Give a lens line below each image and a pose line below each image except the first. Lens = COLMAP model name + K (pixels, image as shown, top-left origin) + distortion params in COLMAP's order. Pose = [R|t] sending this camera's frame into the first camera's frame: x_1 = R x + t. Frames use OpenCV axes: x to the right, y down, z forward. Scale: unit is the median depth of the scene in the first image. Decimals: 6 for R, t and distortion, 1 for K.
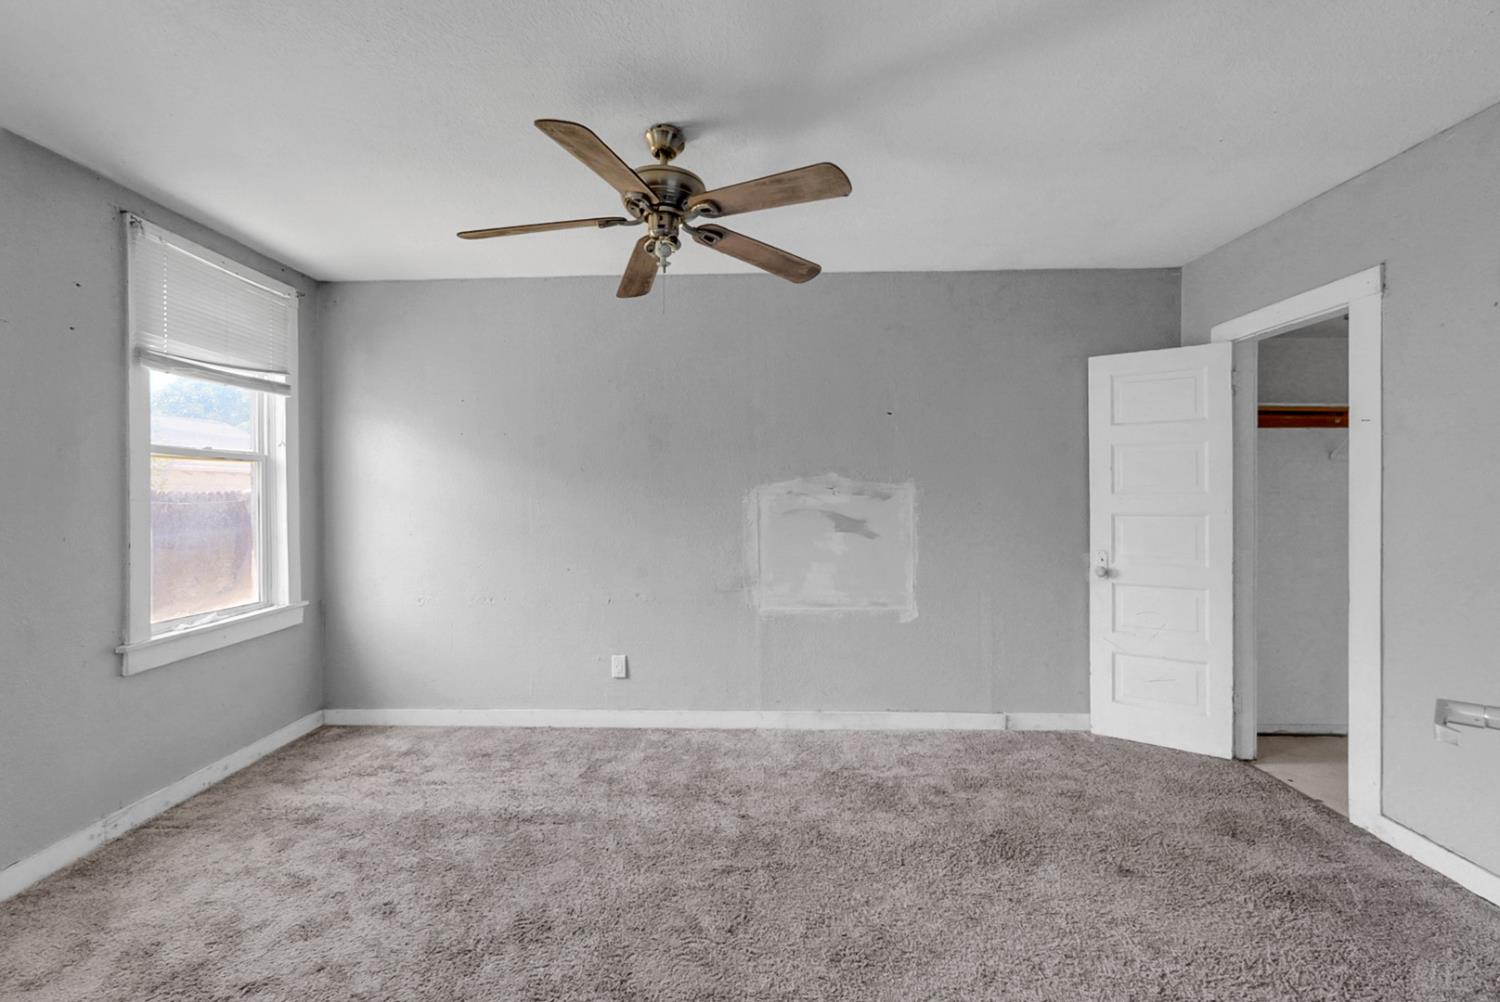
lens RADIAL K [[664.5, 0, 738.3], [0, 664.5, 502.0], [0, 0, 1]] dist [-0.001244, 0.000225]
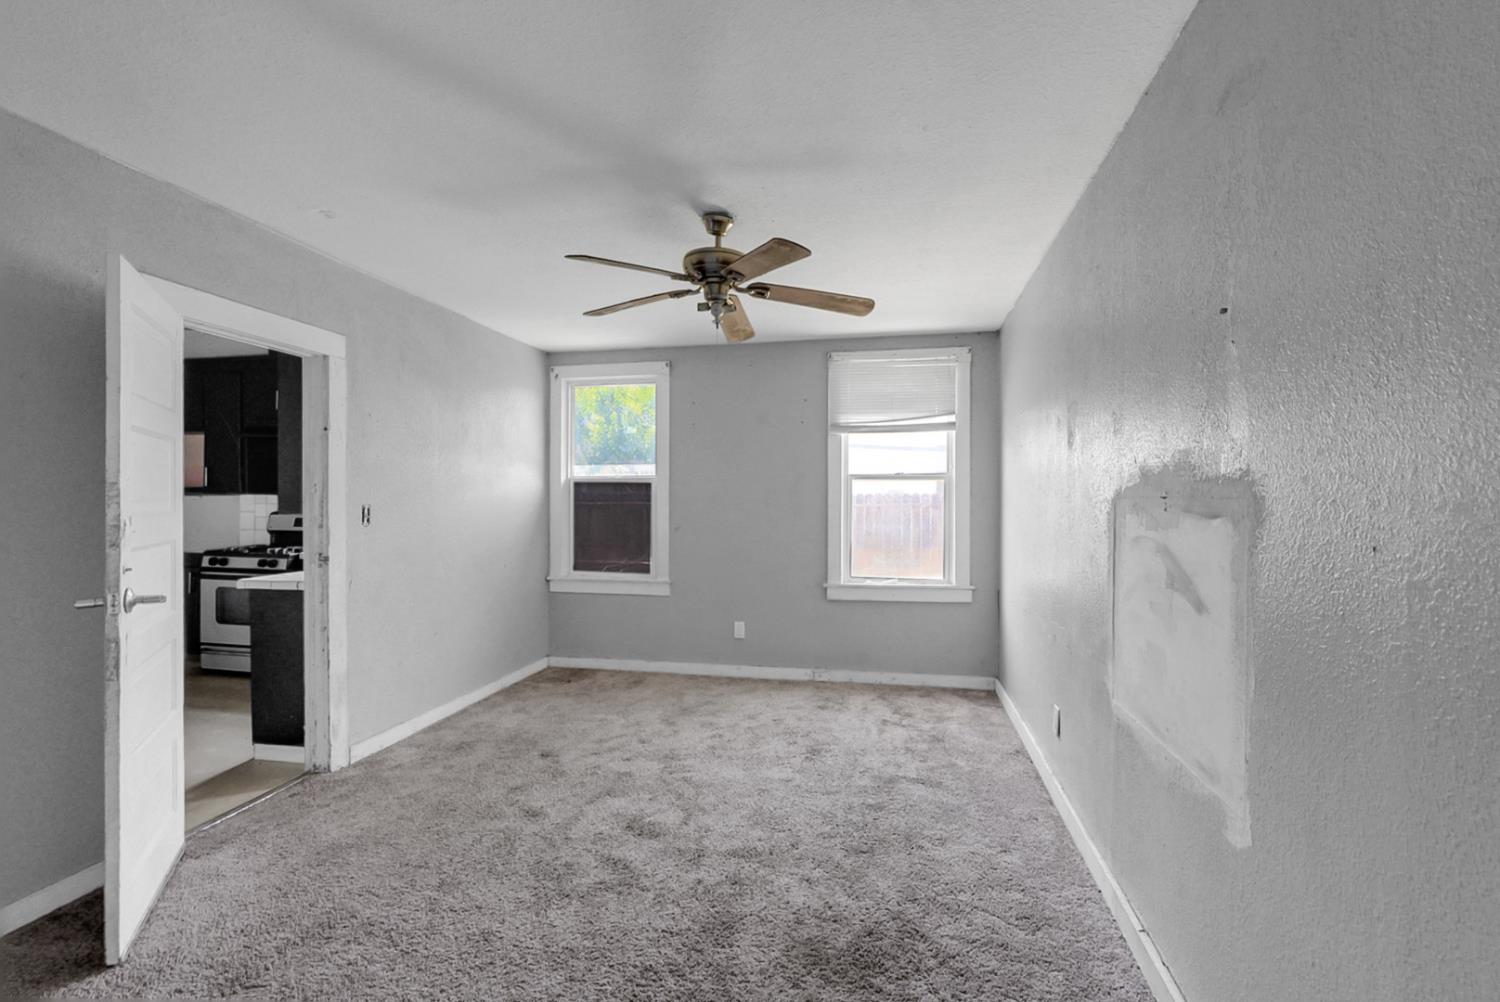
lens RADIAL K [[664.5, 0, 741.9], [0, 664.5, 495.3], [0, 0, 1]] dist [-0.001244, 0.000225]
pose [[-0.175863, 0.000816, -0.984414, 0.826137], [-0.011712, 0.999927, 0.002921, -0.029786], [0.984345, 0.012043, -0.175841, 0.927174]]
